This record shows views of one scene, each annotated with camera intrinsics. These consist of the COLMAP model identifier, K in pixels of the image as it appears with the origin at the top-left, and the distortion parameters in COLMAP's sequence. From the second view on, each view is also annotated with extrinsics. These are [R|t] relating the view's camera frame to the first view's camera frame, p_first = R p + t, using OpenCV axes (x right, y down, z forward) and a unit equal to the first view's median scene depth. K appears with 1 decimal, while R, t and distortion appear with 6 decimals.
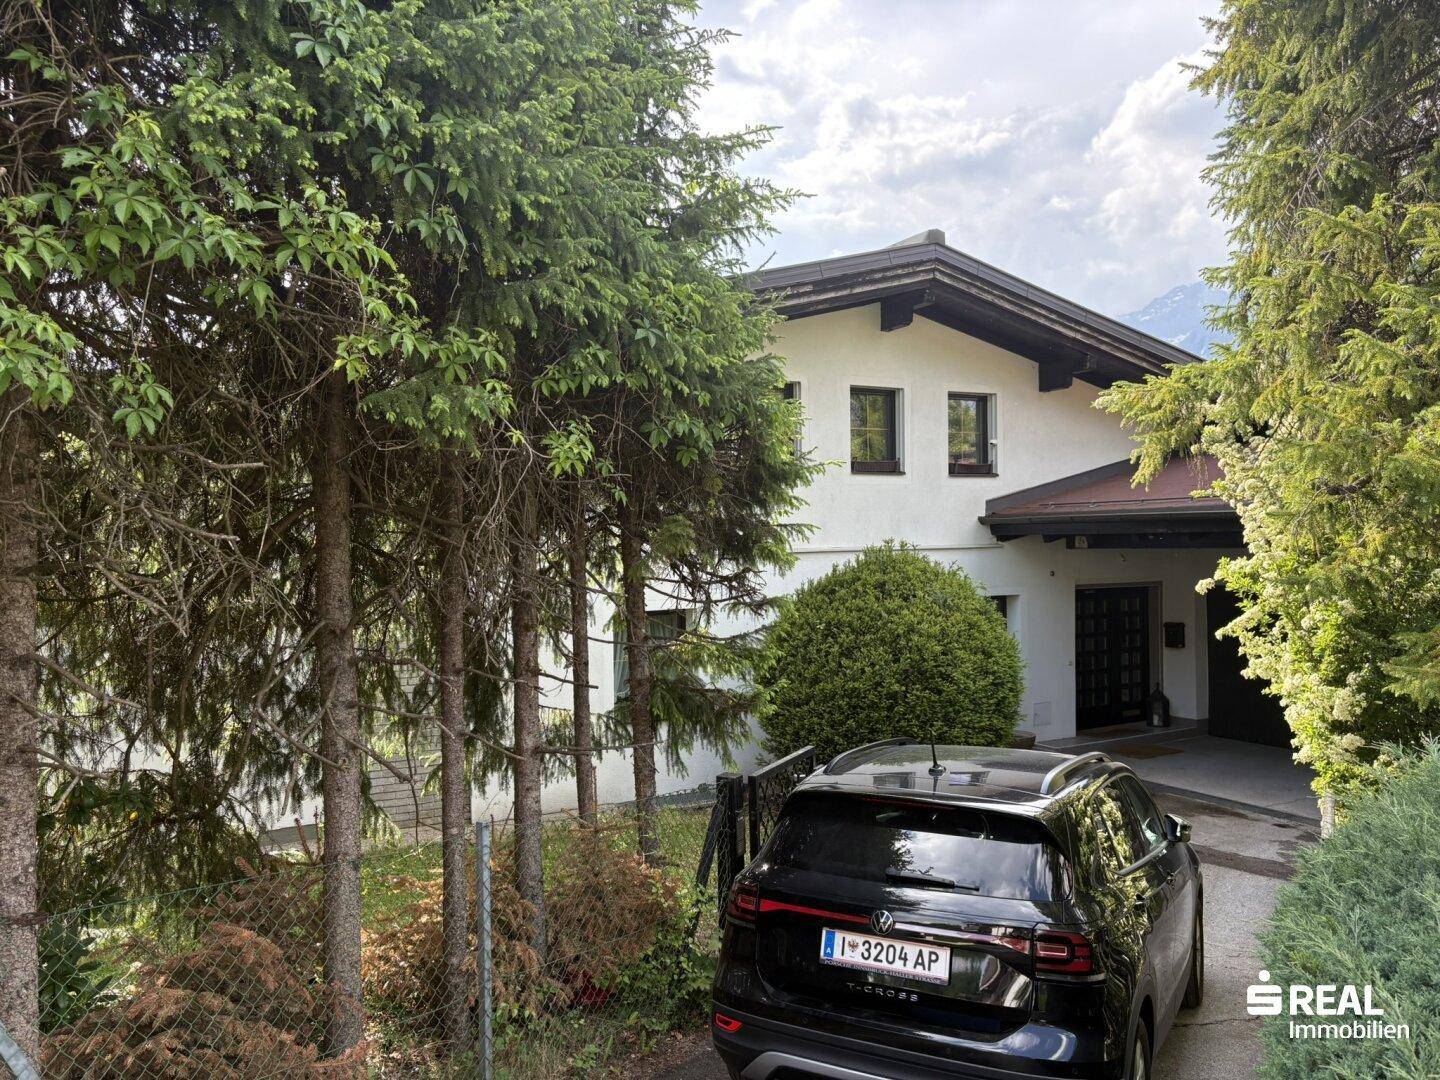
lens RADIAL K [[1072.2, 0, 713.1], [0, 1072.2, 550.2], [0, 0, 1]] dist [0.079261, -0.135040]
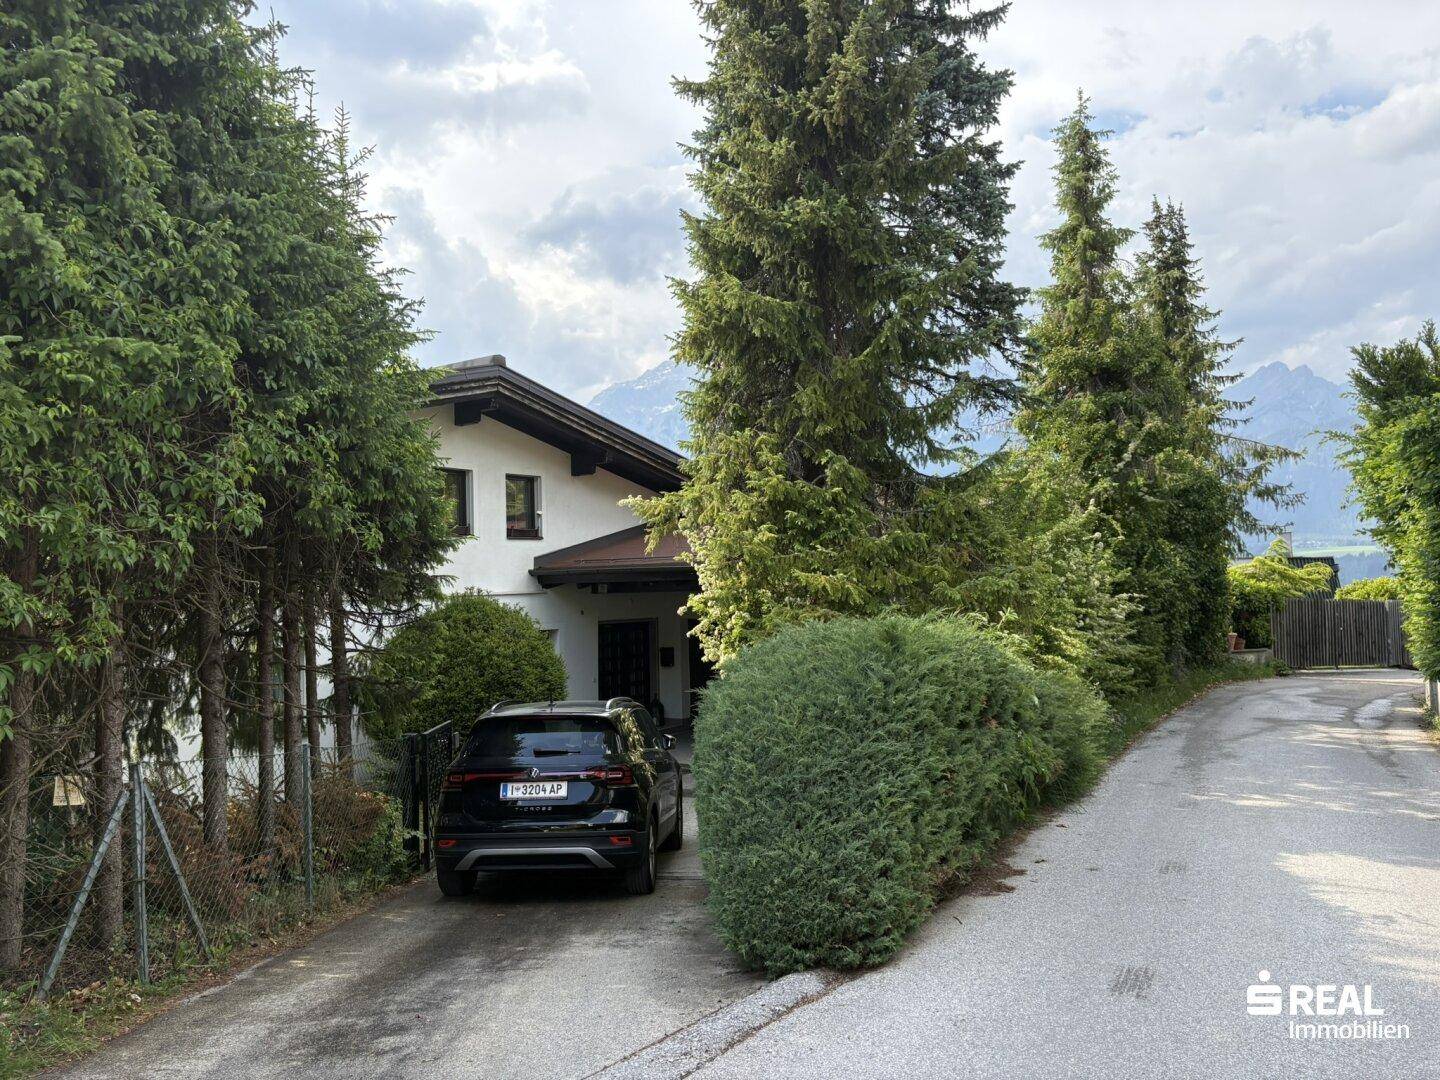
lens RADIAL K [[1072.2, 0, 713.1], [0, 1072.2, 550.2], [0, 0, 1]] dist [0.079261, -0.135040]
pose [[0.901948, 0.006737, 0.431792, -0.240469], [0.014277, 0.998867, -0.045408, 0.015631], [-0.431609, 0.047120, 0.900829, -0.565788]]
